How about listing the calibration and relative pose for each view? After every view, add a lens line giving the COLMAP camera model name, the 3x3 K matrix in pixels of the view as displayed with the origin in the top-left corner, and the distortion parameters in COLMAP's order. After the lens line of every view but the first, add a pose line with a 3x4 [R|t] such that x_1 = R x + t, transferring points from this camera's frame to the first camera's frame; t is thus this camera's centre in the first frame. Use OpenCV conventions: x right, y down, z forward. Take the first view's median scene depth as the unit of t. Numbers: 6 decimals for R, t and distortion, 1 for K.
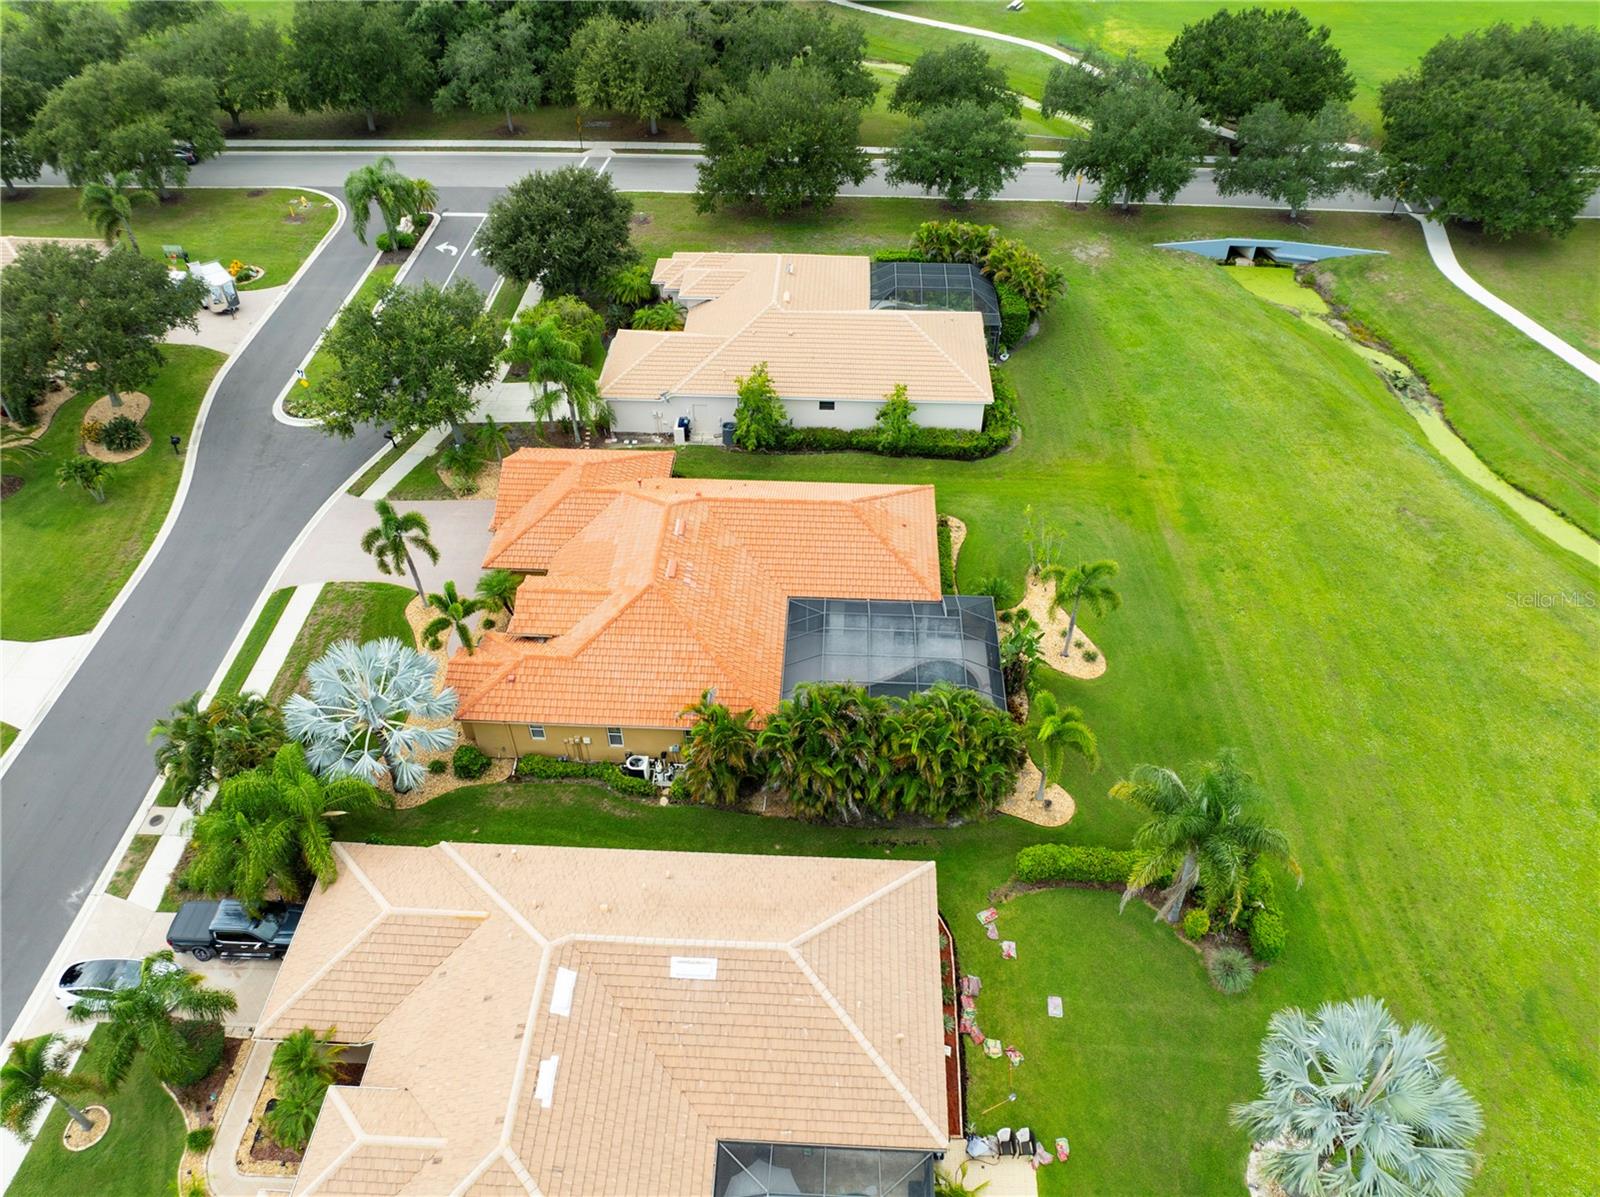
lens RADIAL K [[1122.8, 0, 800.0], [0, 1122.8, 598.5], [0, 0, 1]] dist [-0.055088, 0.028538]
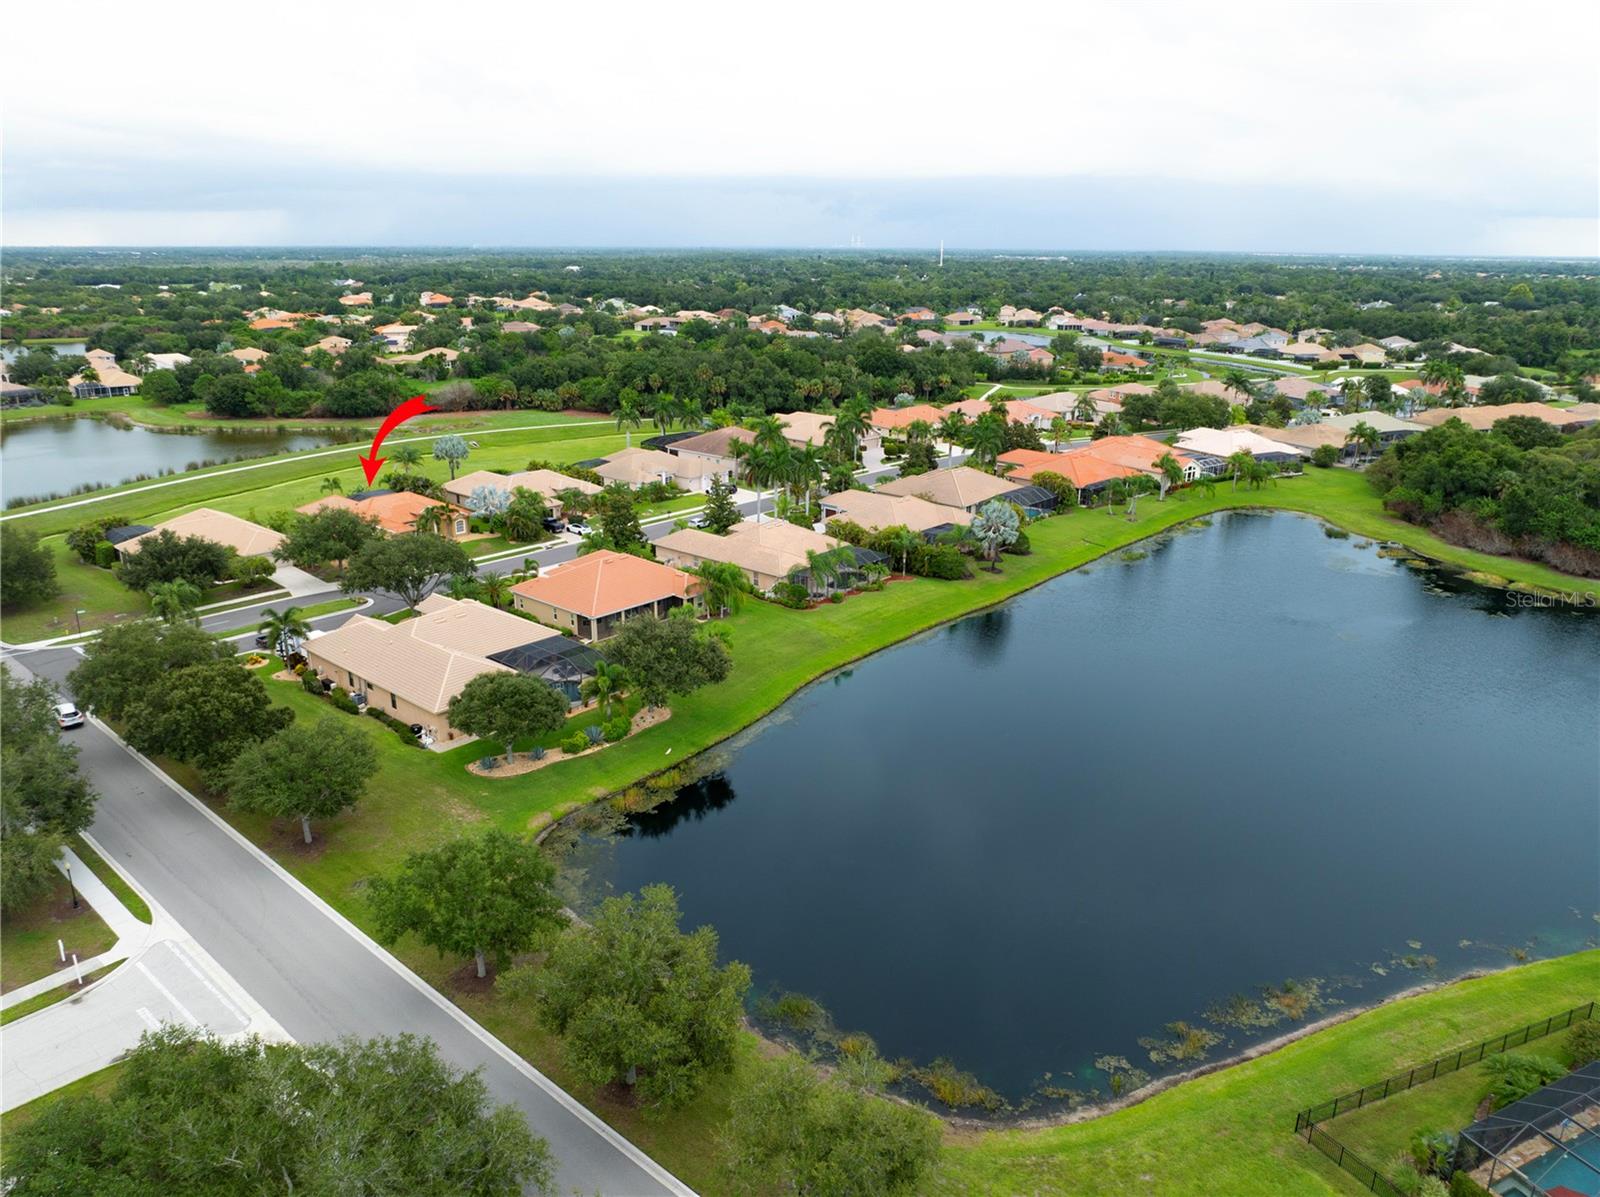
lens RADIAL K [[1122.8, 0, 800.0], [0, 1122.8, 598.5], [0, 0, 1]] dist [-0.055088, 0.028538]
pose [[-0.779012, -0.195794, 0.595655, -2.781440], [0.421811, 0.539237, 0.728903, -1.597673], [-0.463914, 0.819078, -0.337484, 1.651907]]
